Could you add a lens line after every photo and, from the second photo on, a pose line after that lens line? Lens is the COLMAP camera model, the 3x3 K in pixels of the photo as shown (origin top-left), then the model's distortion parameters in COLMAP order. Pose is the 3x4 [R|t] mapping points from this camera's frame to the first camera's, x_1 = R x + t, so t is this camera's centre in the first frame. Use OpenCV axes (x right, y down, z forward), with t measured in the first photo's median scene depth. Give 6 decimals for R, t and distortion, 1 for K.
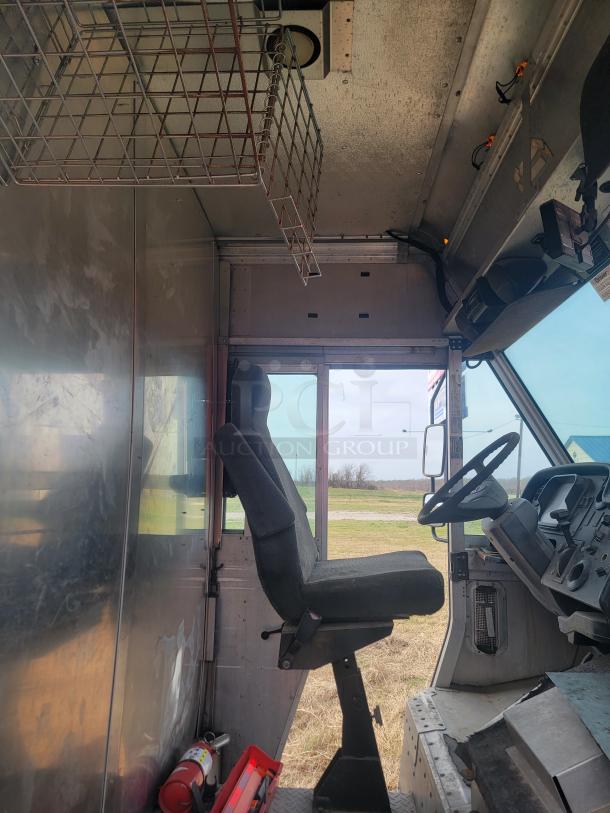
lens RADIAL K [[560.8, 0, 301.4], [0, 560.8, 414.0], [0, 0, 1]] dist [0.076181, -0.072055]
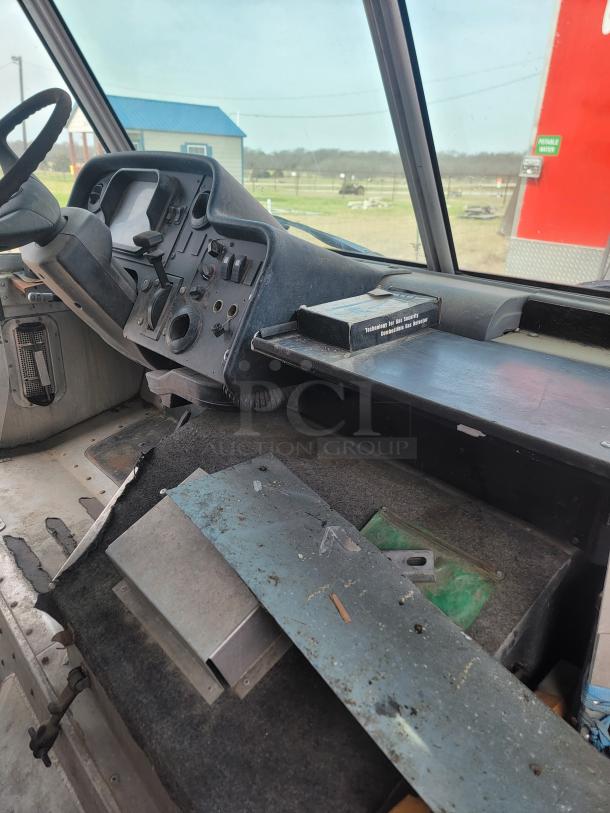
lens RADIAL K [[563.4, 0, 296.9], [0, 563.4, 409.4], [0, 0, 1]] dist [0.051538, -0.000164]
pose [[0.715095, -0.270156, 0.644713, 0.084896], [-0.107572, 0.868785, 0.483364, 0.007699], [-0.690701, -0.415005, 0.592203, 0.358130]]
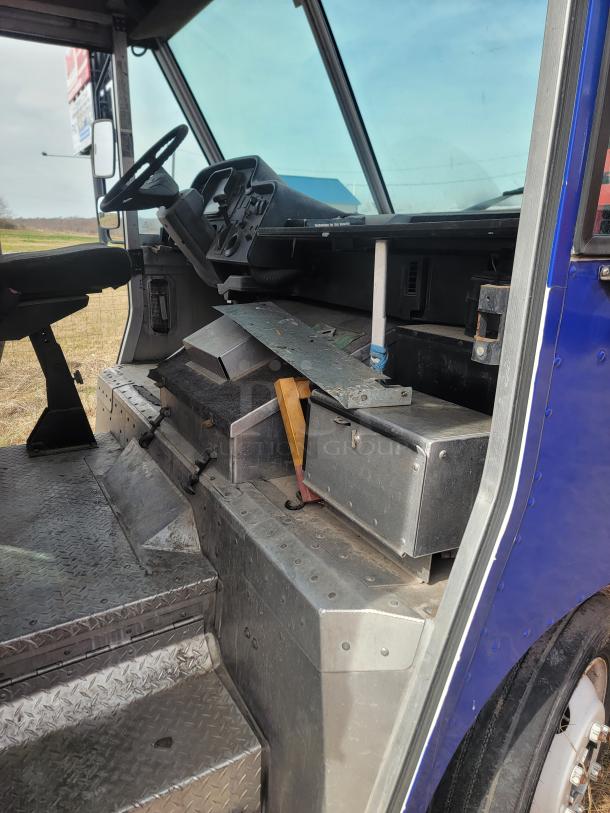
lens RADIAL K [[568.1, 0, 296.5], [0, 568.1, 421.5], [0, 0, 1]] dist [0.078562, -0.075213]
pose [[0.843440, -0.165018, 0.511251, -0.111457], [-0.073709, 0.907108, 0.414393, 0.076535], [-0.532142, -0.387199, 0.752929, -0.193544]]
